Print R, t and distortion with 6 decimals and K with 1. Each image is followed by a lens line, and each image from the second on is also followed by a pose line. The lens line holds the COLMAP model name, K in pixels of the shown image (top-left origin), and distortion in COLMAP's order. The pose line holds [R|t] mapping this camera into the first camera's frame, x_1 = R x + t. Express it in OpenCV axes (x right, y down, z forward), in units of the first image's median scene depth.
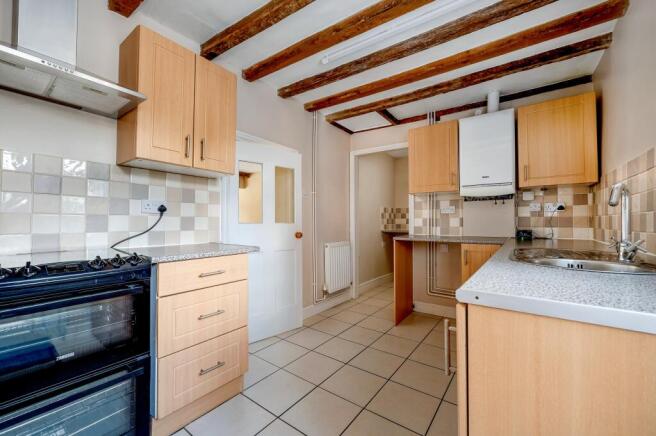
lens RADIAL K [[264.8, 0, 328.4], [0, 264.8, 224.6], [0, 0, 1]] dist [0.001370, -0.000035]
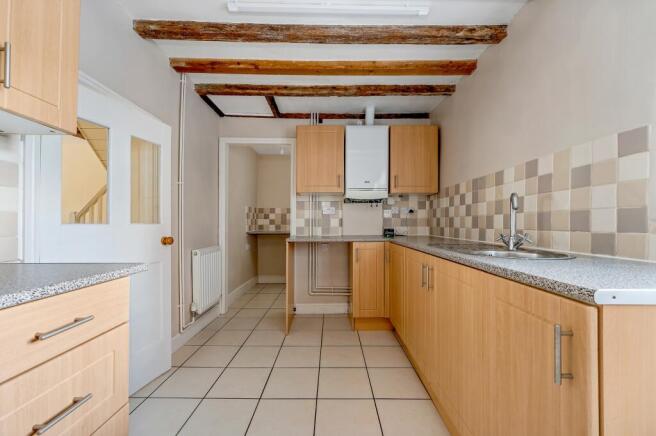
lens RADIAL K [[264.8, 0, 328.4], [0, 264.8, 224.6], [0, 0, 1]] dist [0.001370, -0.000035]
pose [[0.807763, -0.003991, 0.589494, -0.184880], [0.006462, 0.999977, -0.002084, 0.001489], [-0.589472, 0.005493, 0.807770, 0.182225]]
